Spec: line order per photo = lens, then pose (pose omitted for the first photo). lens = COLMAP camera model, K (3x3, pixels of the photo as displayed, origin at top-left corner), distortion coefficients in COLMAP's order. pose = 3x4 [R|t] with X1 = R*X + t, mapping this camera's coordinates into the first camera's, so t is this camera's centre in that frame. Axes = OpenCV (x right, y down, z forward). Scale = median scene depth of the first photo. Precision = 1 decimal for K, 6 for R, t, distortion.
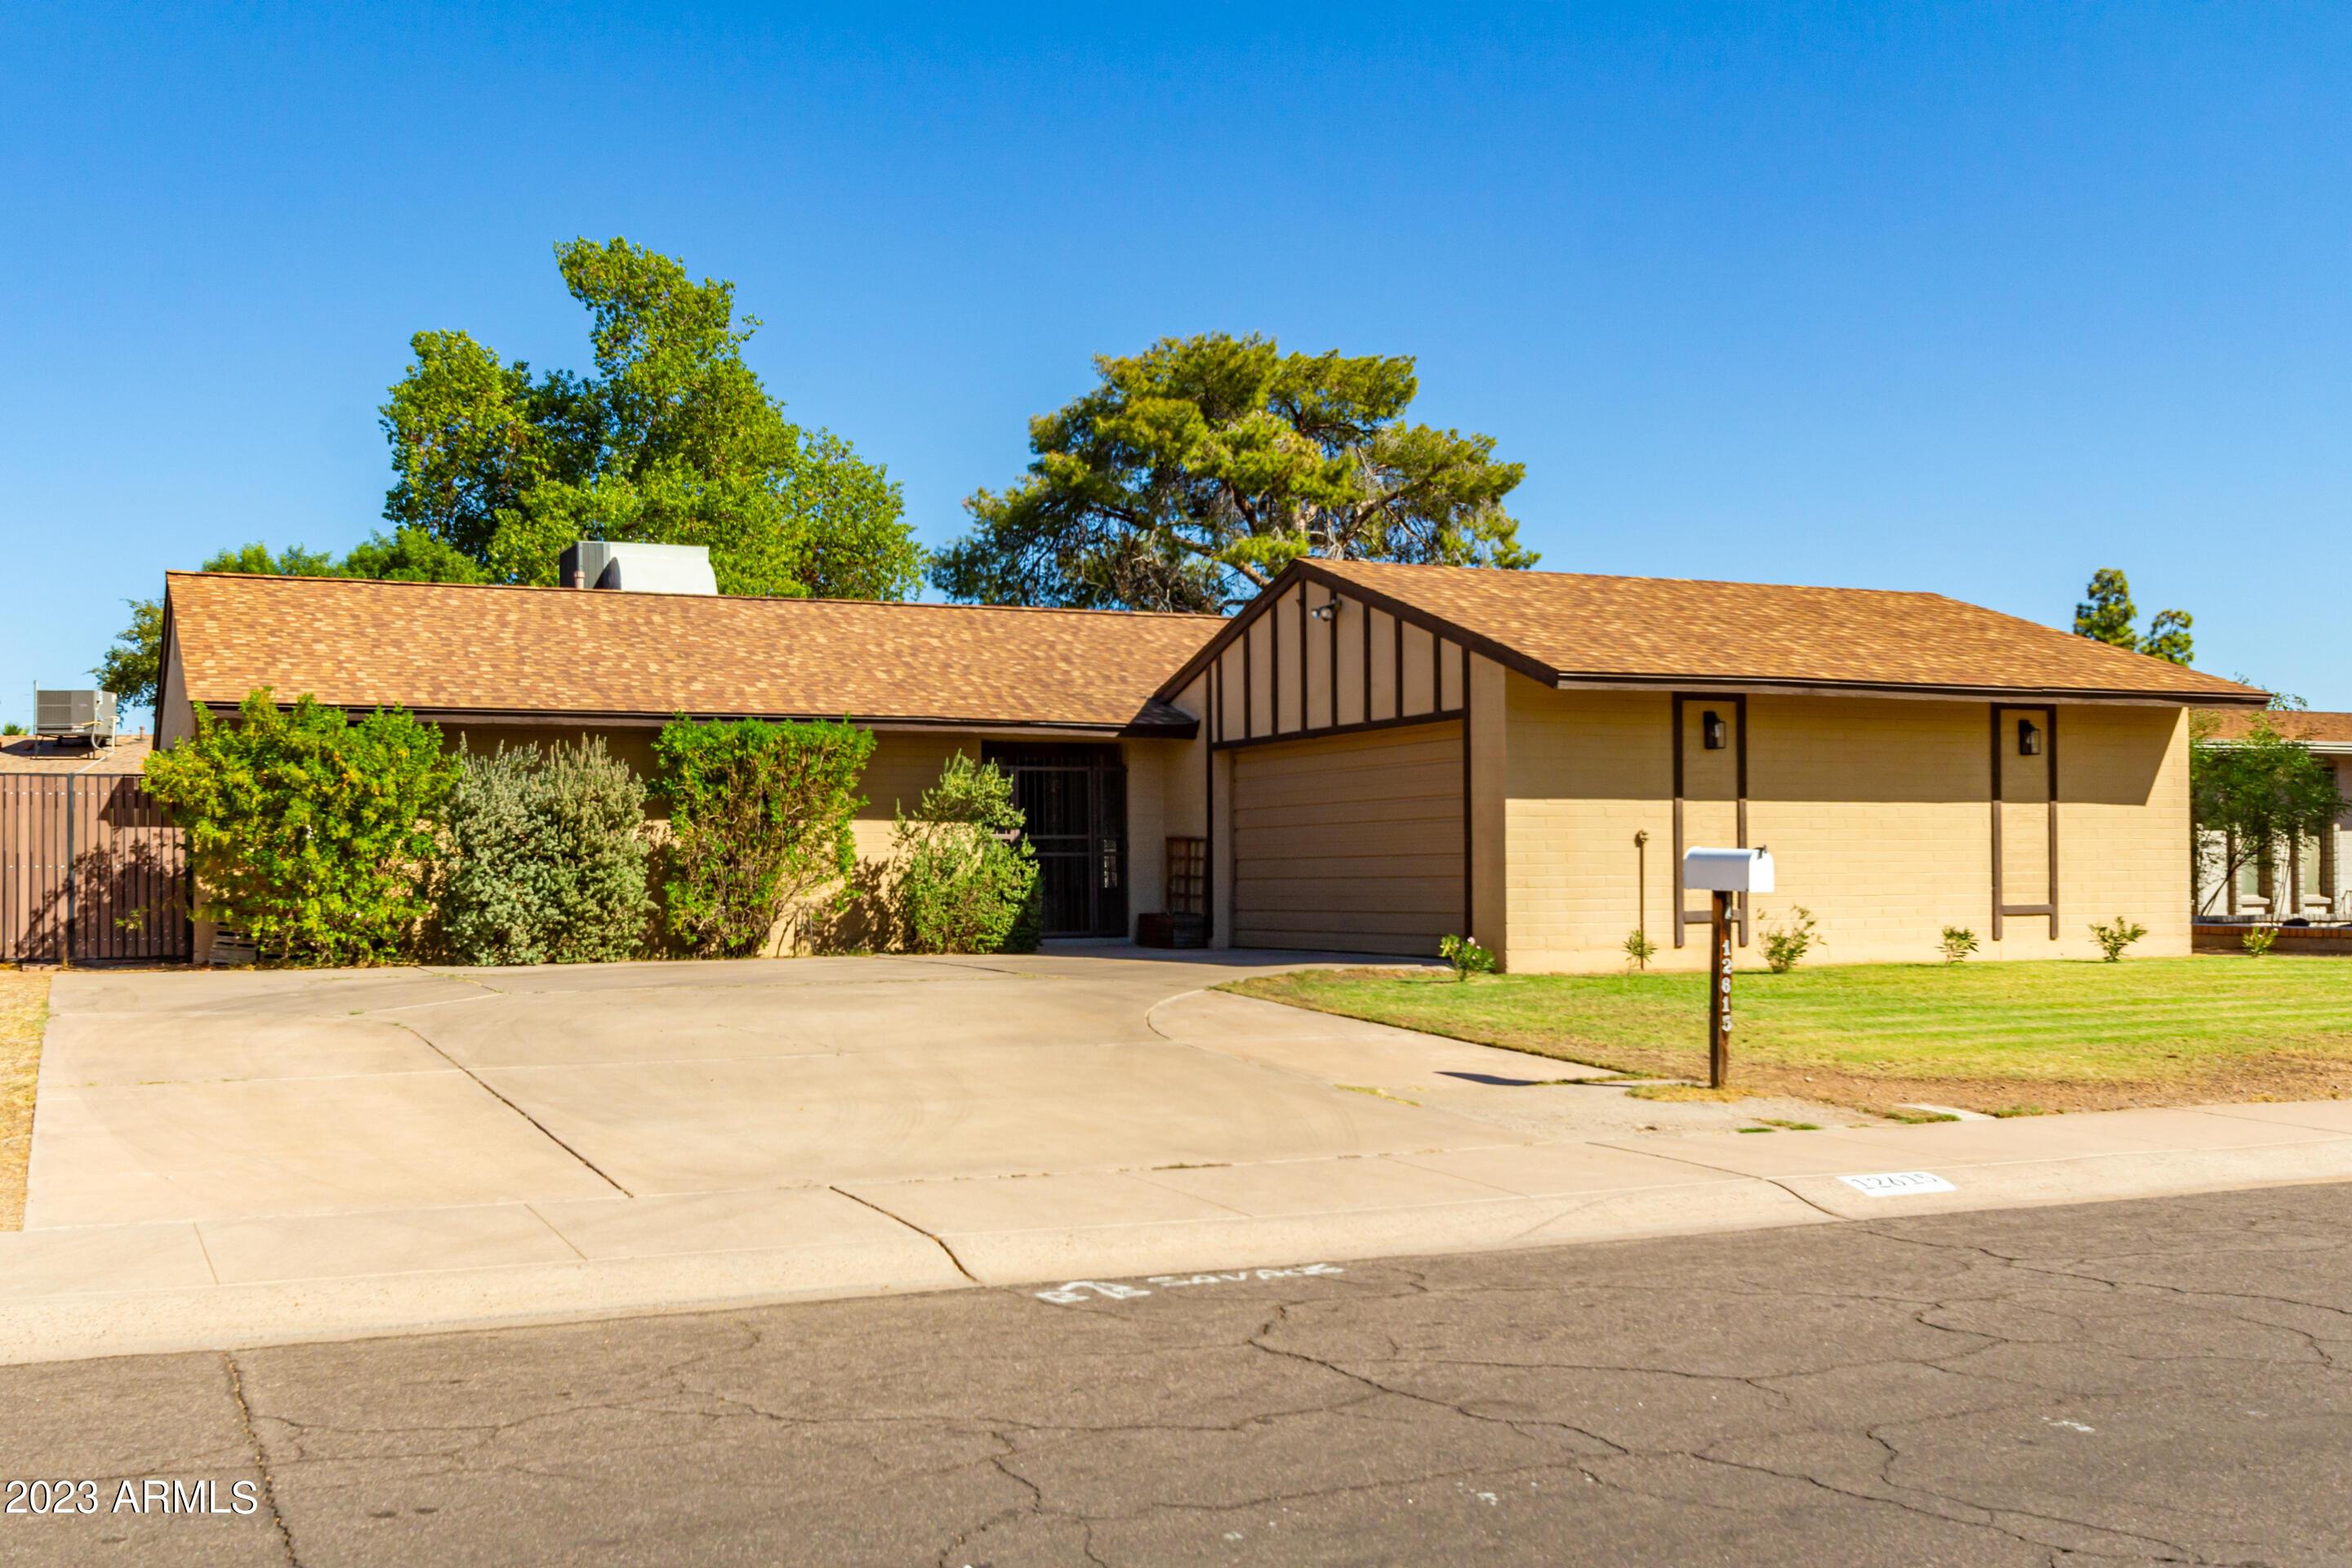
lens RADIAL K [[1946.0, 0, 1176.0], [0, 1946.0, 784.0], [0, 0, 1]] dist [0.000832, 0.002034]
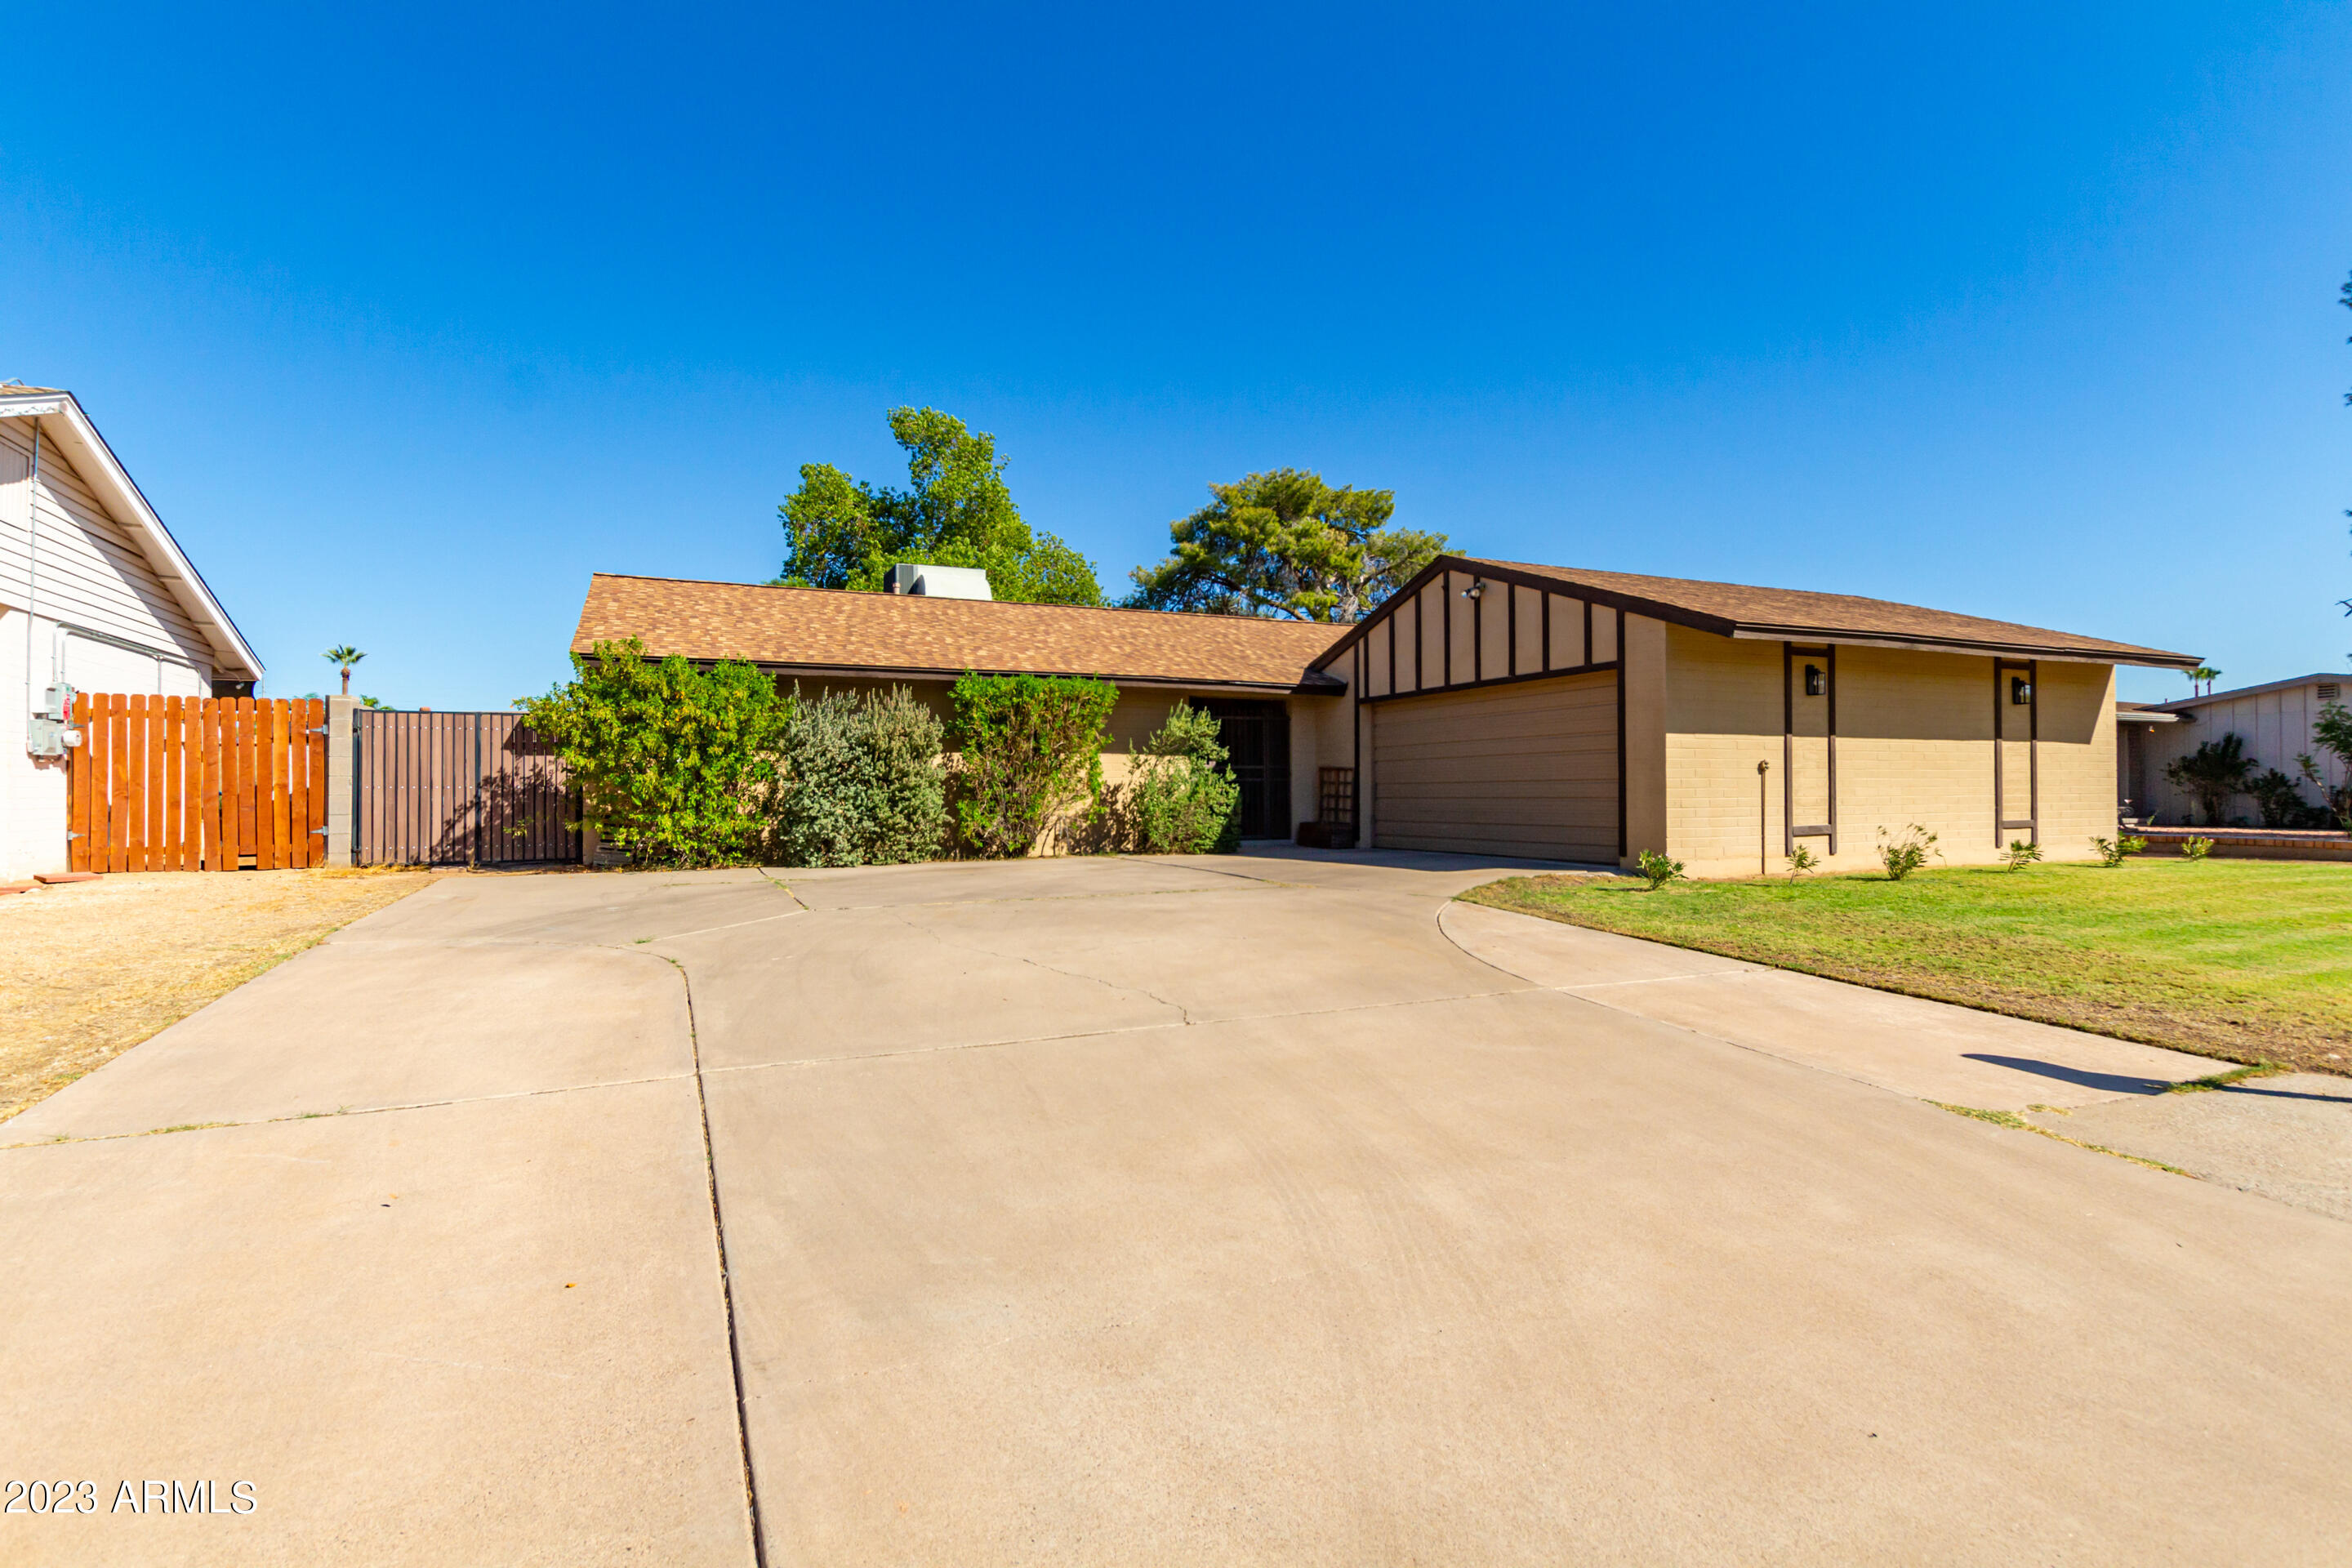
lens RADIAL K [[1065.4, 0, 1253.7], [0, 1065.4, 753.3], [0, 0, 1]] dist [-0.000717, -0.000026]
pose [[0.999811, 0.002741, 0.019271, -0.078424], [-0.002925, 0.999950, 0.009556, 0.011692], [-0.019244, -0.009611, 0.999769, 0.282772]]
